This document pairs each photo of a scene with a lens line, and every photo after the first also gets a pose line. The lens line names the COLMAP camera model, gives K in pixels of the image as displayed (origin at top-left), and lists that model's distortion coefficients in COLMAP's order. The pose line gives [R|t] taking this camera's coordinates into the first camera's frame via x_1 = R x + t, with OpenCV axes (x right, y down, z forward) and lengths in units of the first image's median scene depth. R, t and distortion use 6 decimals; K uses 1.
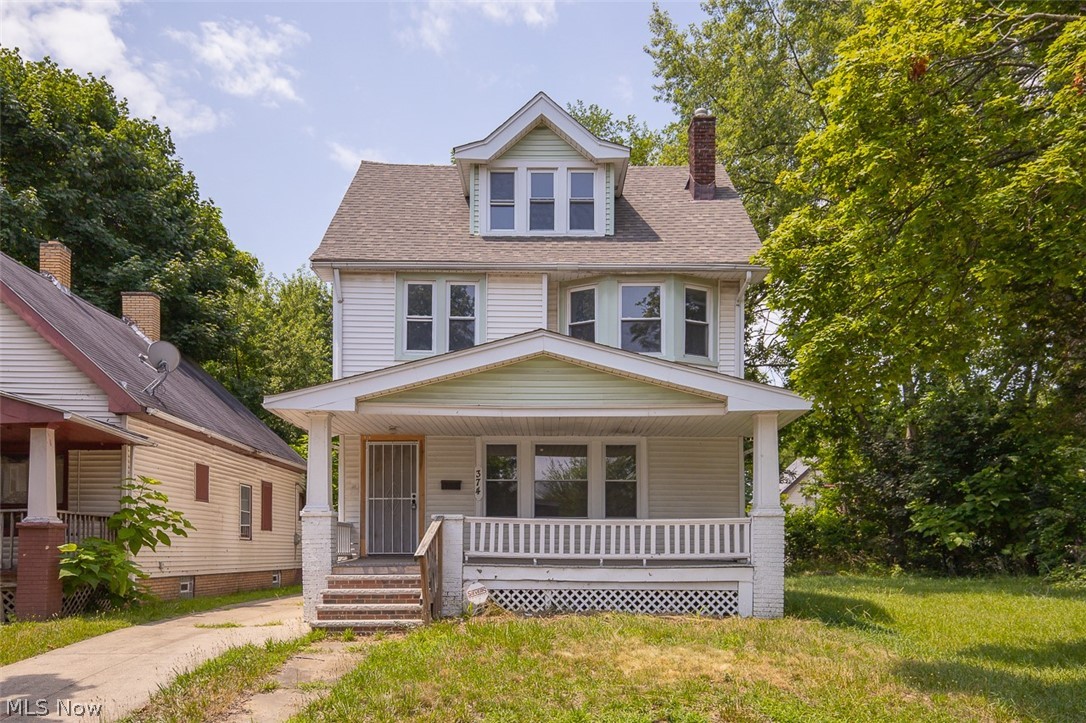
lens RADIAL K [[877.4, 0, 543.0], [0, 877.4, 361.5], [0, 0, 1]] dist [0.068182, 0.002922]
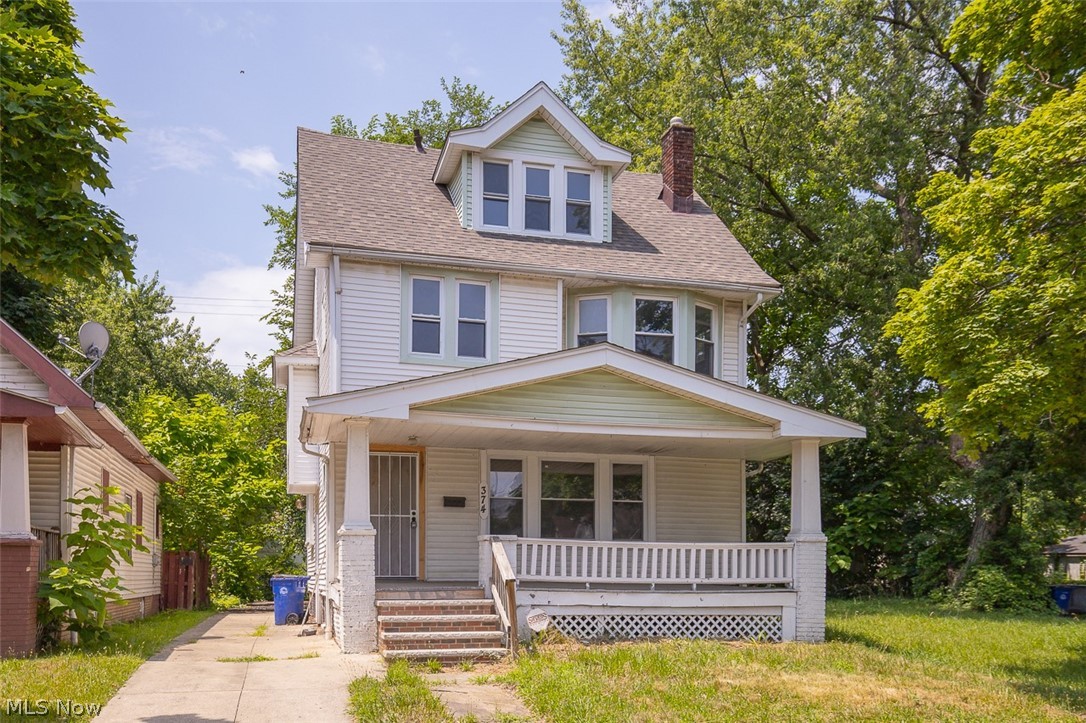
lens RADIAL K [[970.3, 0, 542.7], [0, 970.3, 367.8], [0, 0, 1]] dist [0.093738, 0.001358]
pose [[0.965950, 0.056456, 0.252493, -0.332757], [-0.057819, 0.998325, -0.002025, -0.002672], [-0.252184, -0.012643, 0.967597, -0.002847]]
